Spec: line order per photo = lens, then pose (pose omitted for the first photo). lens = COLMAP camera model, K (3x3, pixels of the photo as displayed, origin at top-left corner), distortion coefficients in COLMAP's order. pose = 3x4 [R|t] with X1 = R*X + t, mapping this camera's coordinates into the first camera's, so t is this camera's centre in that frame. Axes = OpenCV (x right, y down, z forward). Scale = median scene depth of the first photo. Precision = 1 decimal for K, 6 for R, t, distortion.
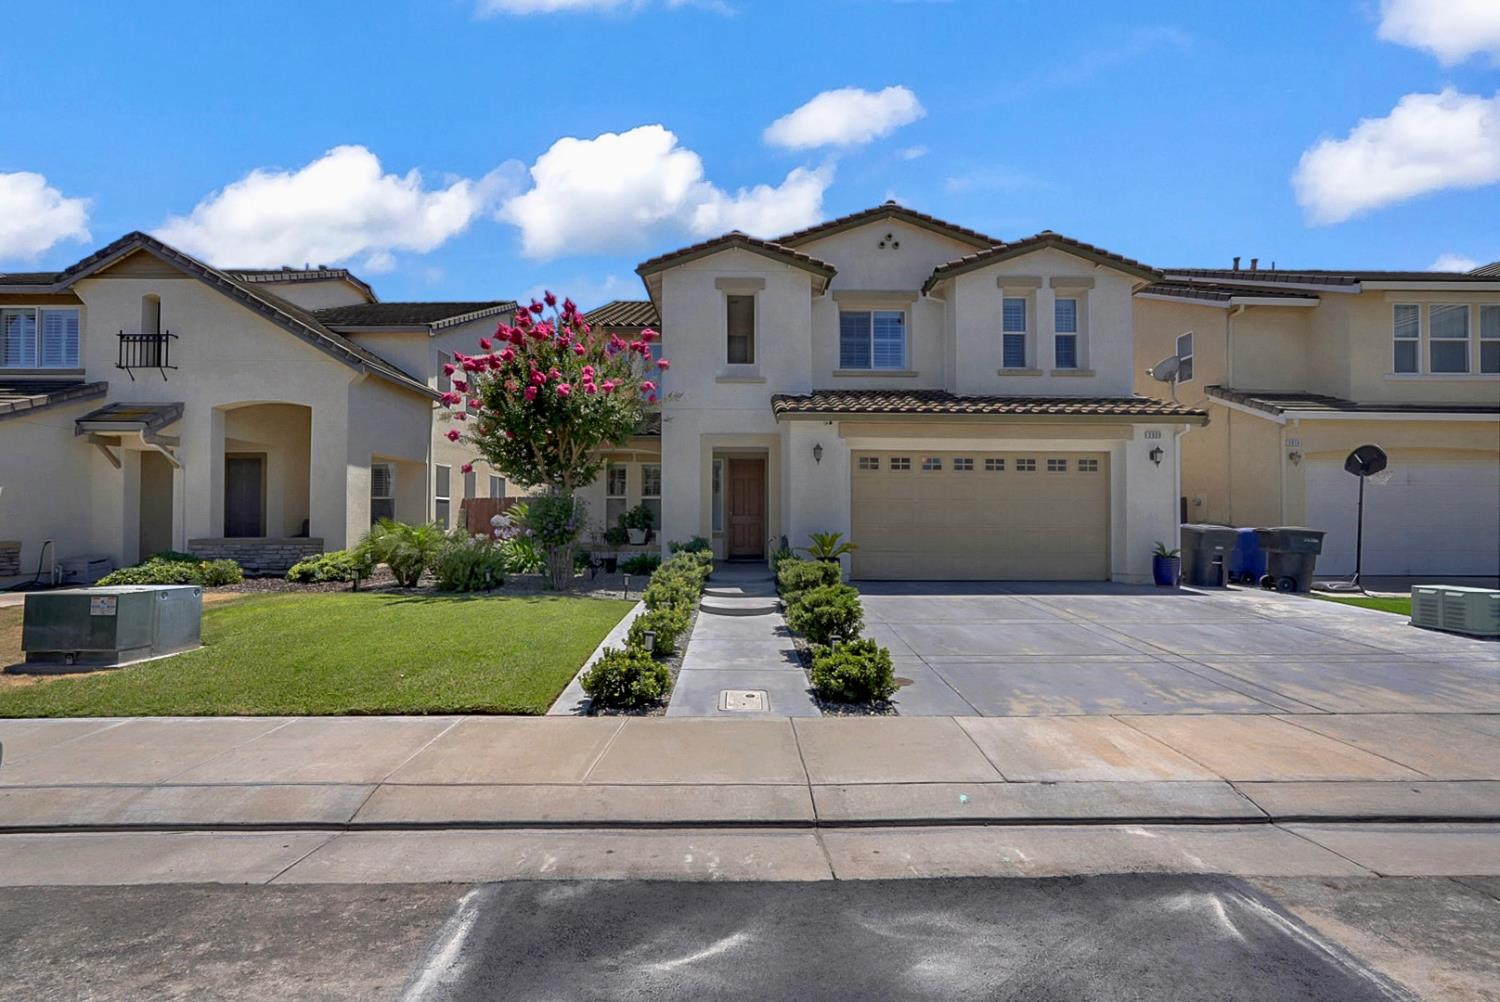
lens RADIAL K [[663.7, 0, 746.1], [0, 663.7, 508.0], [0, 0, 1]] dist [0.002366, 0.000429]
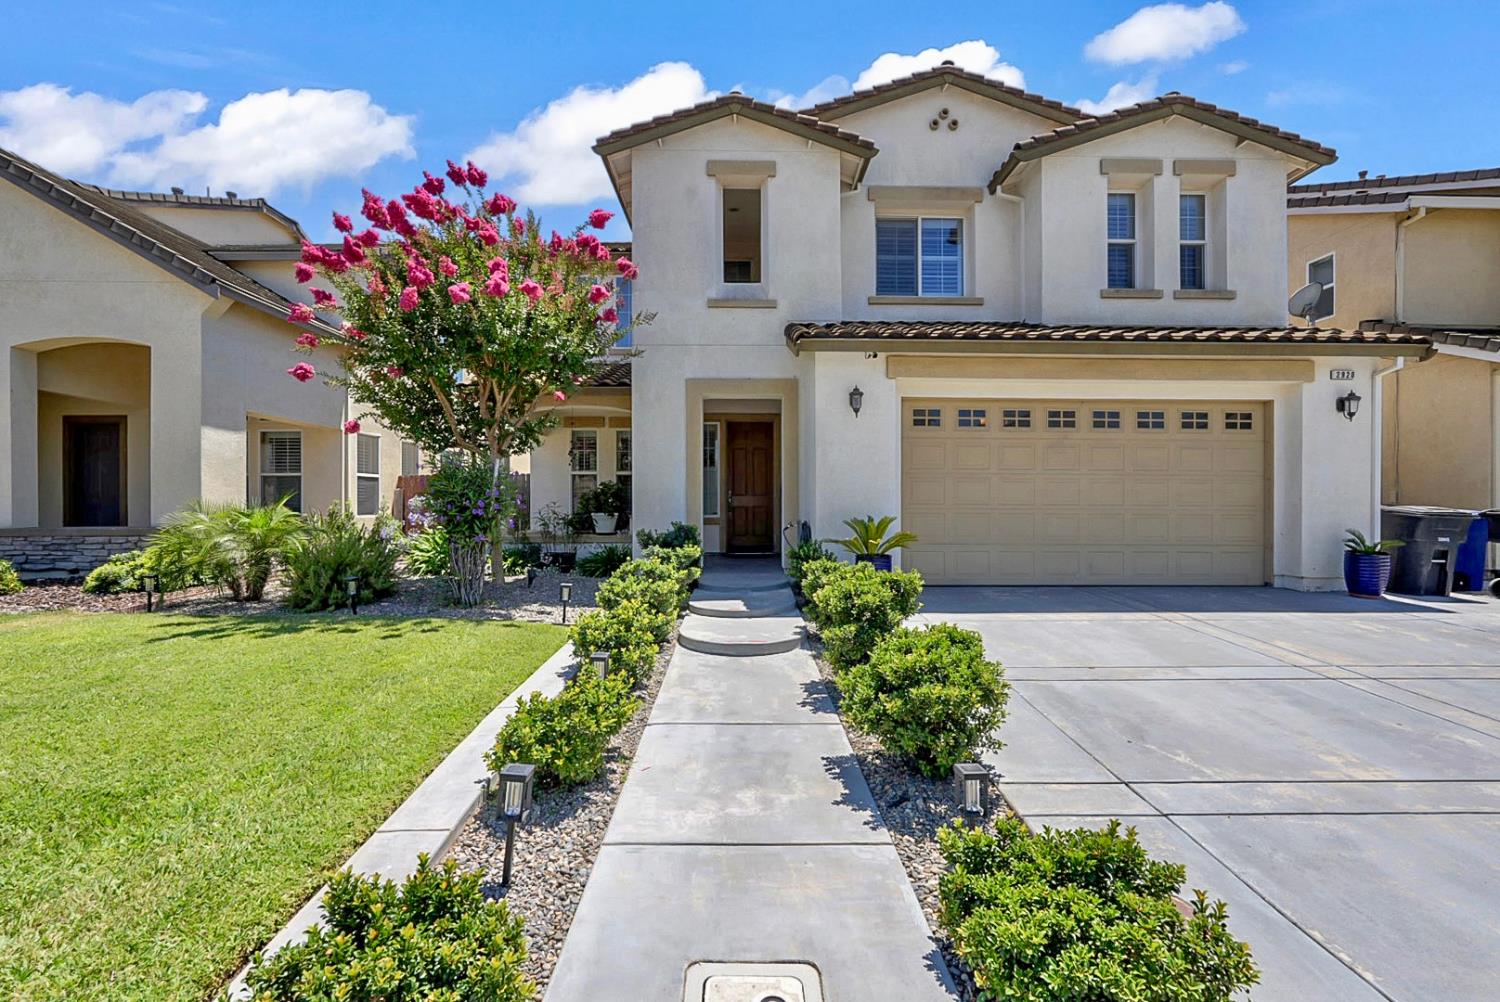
lens RADIAL K [[663.7, 0, 749.0], [0, 663.7, 495.5], [0, 0, 1]] dist [0.002366, 0.000429]
pose [[0.999995, -0.002137, 0.002426, -0.002909], [0.002126, 0.999986, 0.004769, 0.009562], [-0.002436, -0.004764, 0.999986, 0.289296]]
